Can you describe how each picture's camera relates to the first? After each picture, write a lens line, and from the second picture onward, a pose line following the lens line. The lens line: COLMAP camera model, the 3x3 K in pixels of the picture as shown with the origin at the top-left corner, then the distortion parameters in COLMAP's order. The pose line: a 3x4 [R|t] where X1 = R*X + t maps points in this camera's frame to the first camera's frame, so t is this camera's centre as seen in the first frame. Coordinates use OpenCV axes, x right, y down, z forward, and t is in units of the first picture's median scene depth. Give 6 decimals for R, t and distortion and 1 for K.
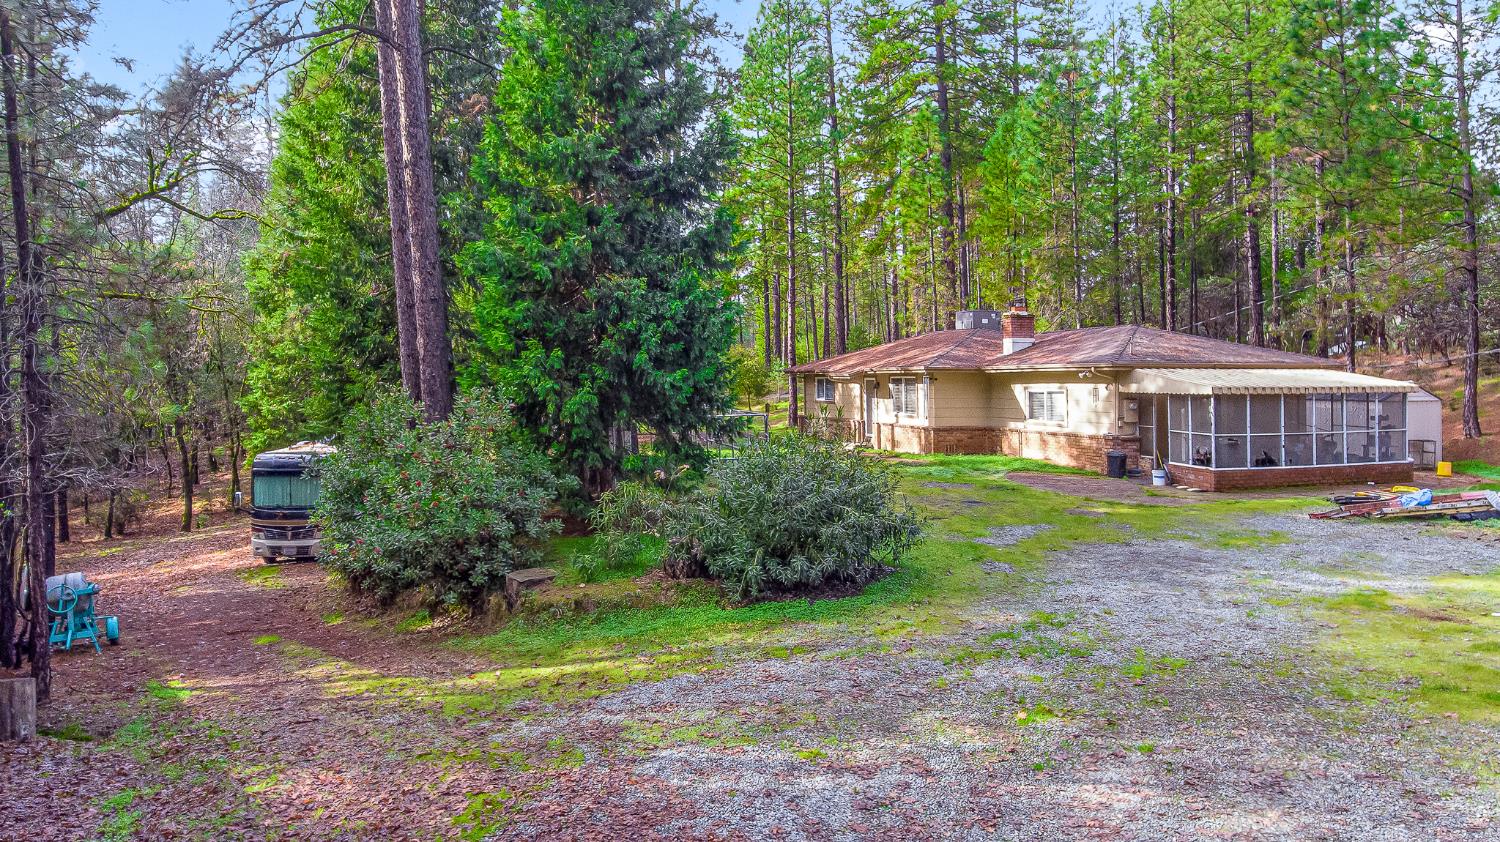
lens RADIAL K [[965.1, 0, 746.1], [0, 965.1, 370.5], [0, 0, 1]] dist [-0.000073, -0.000461]
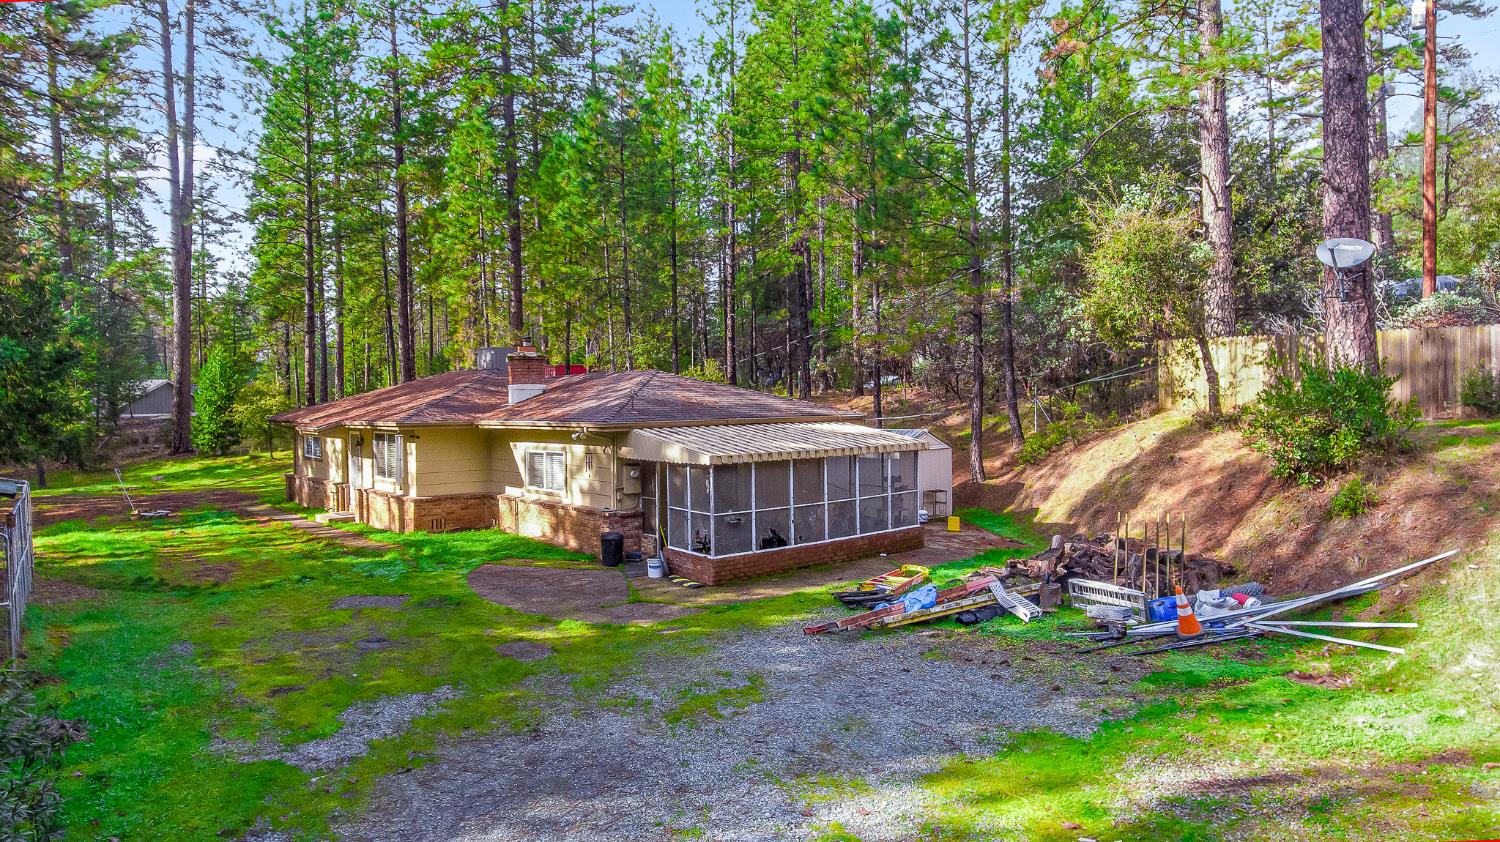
lens RADIAL K [[915.7, 0, 750.0], [0, 915.7, 421.0], [0, 0, 1]] dist [-0.001046, -0.000538]
pose [[0.920652, -0.018456, 0.389948, 0.169179], [0.007220, 0.999516, 0.030259, -0.026826], [-0.390317, -0.025042, 0.920340, 0.223779]]
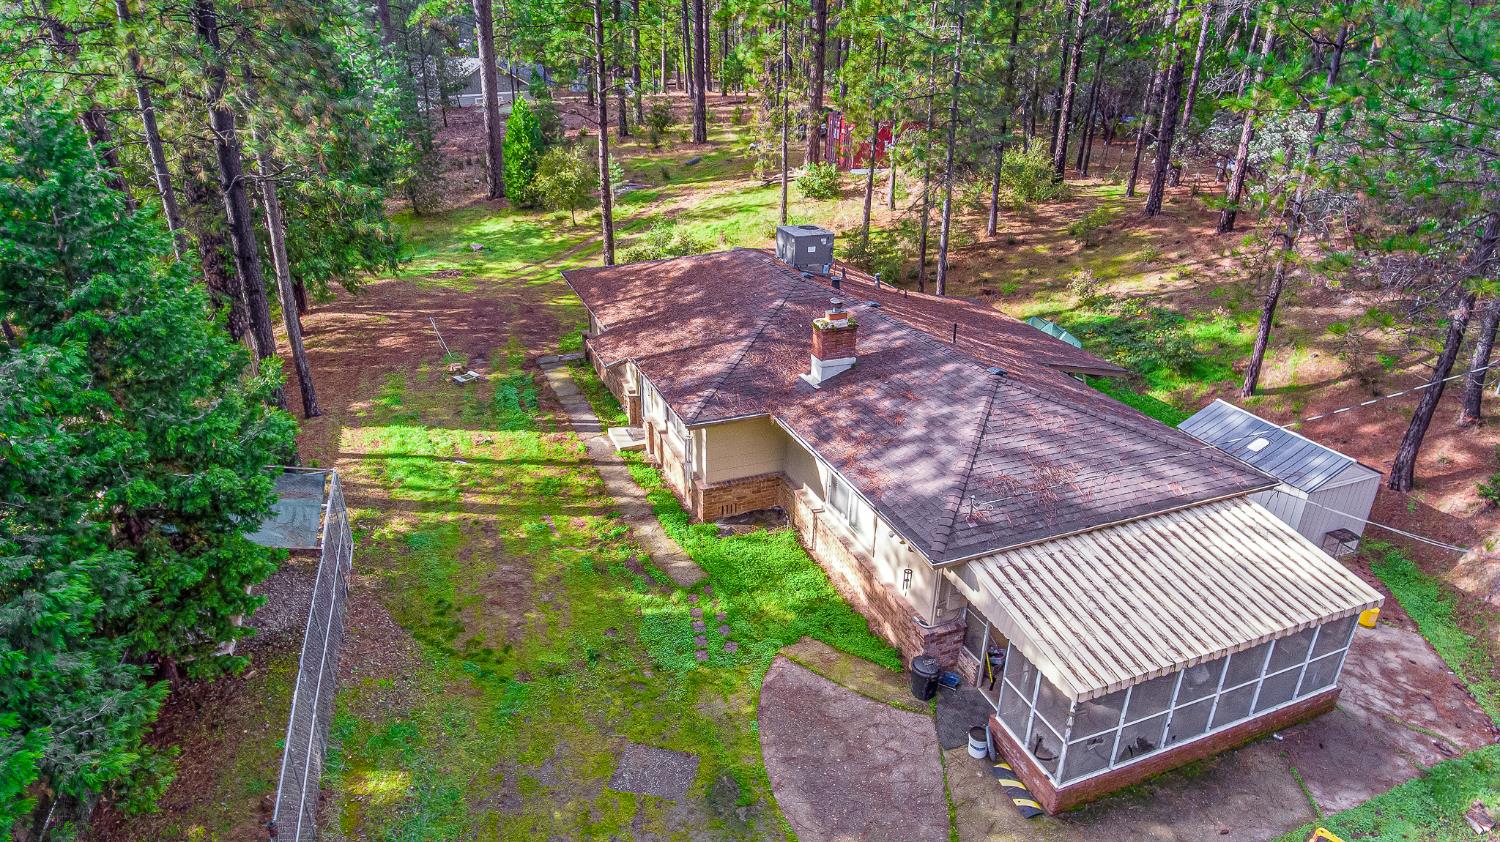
lens RADIAL K [[869.4, 0, 739.6], [0, 869.4, 414.0], [0, 0, 1]] dist [-0.001740, -0.000579]
pose [[0.996228, -0.015719, 0.085336, 0.180810], [-0.020988, 0.910603, 0.412750, -0.277740], [-0.084195, -0.412984, 0.906838, 0.473284]]
